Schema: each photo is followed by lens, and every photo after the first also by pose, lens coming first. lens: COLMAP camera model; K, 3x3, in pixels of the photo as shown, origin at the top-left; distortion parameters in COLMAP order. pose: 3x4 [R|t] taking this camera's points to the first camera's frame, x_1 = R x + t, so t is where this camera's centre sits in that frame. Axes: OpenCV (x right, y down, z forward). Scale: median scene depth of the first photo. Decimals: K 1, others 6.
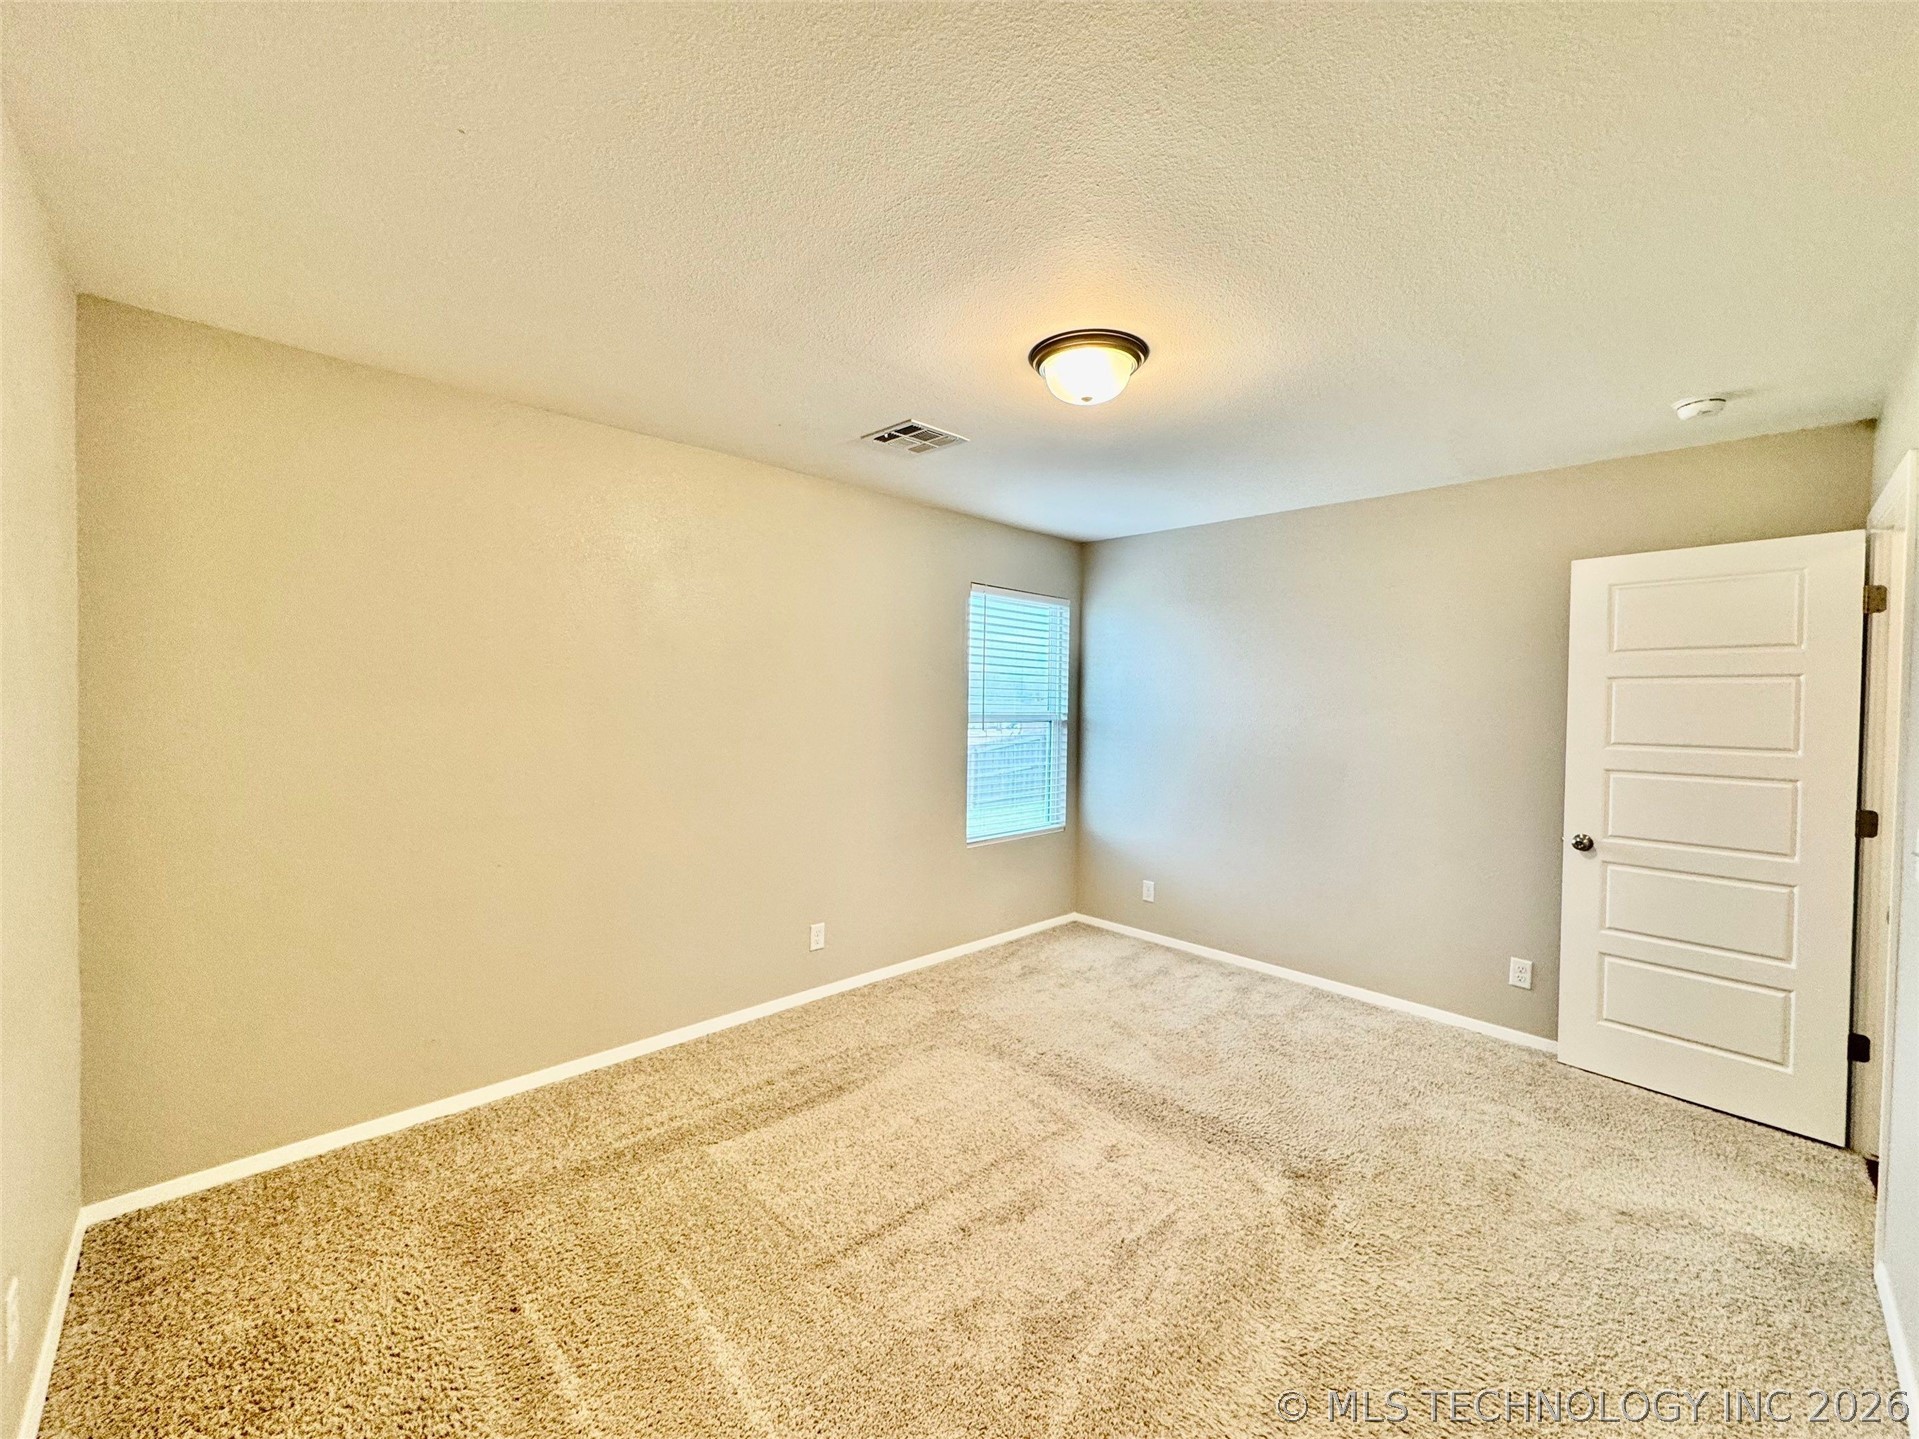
lens RADIAL K [[767.6, 0, 963.7], [0, 767.6, 715.3], [0, 0, 1]] dist [-0.001050, 0.000061]
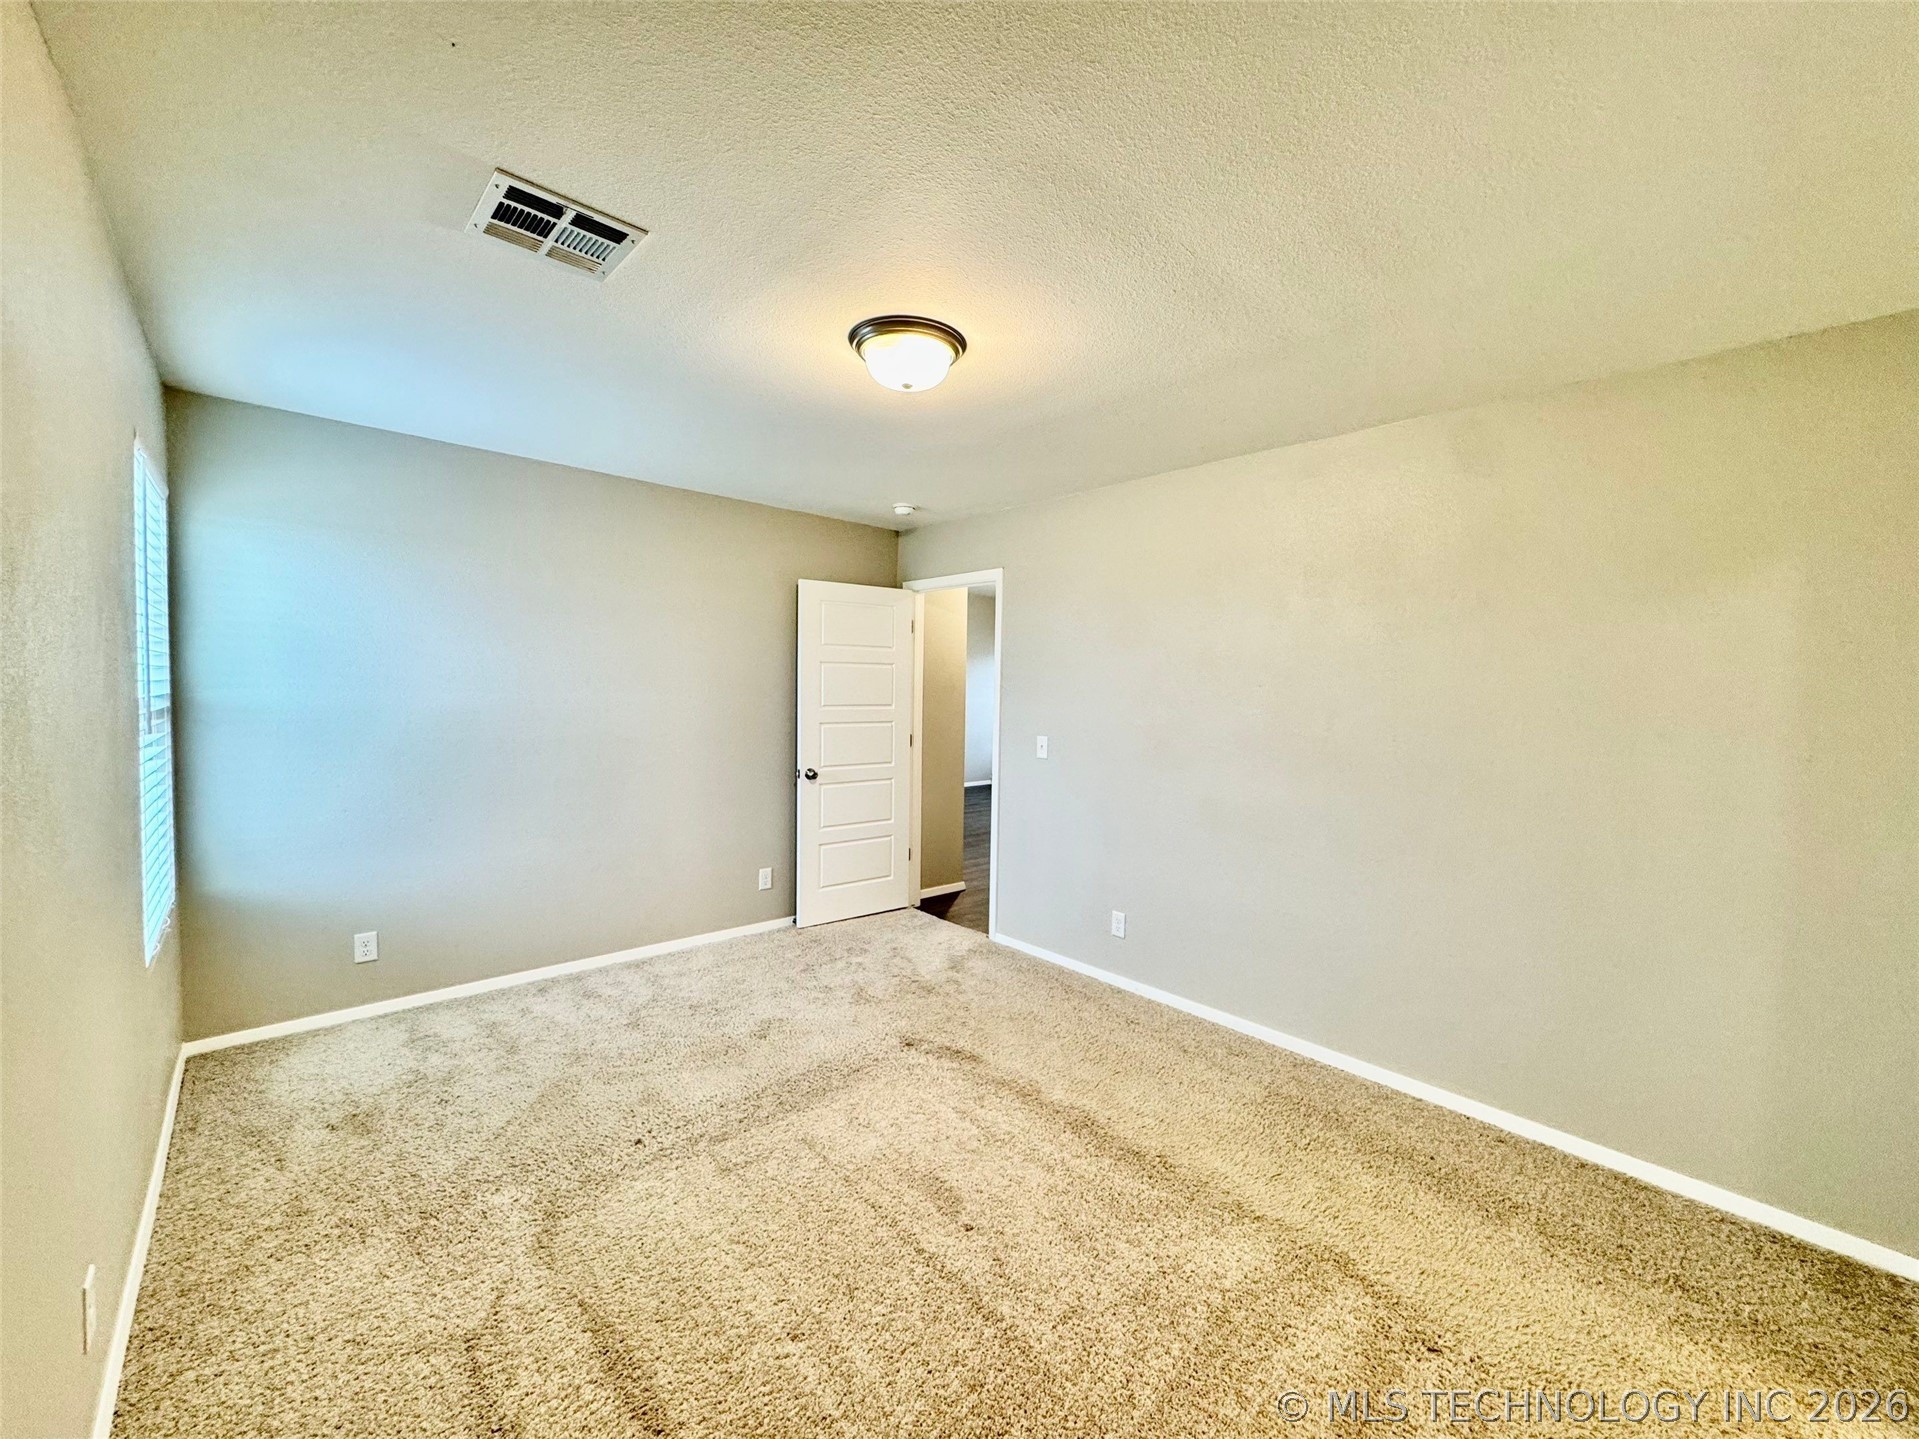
lens RADIAL K [[767.6, 0, 963.7], [0, 767.6, 717.5], [0, 0, 1]] dist [-0.001050, 0.000061]
pose [[0.026233, -0.059440, 0.997887, -0.577914], [0.000232, 0.998231, 0.059454, -0.026358], [-0.999656, -0.001328, 0.026200, 0.599989]]
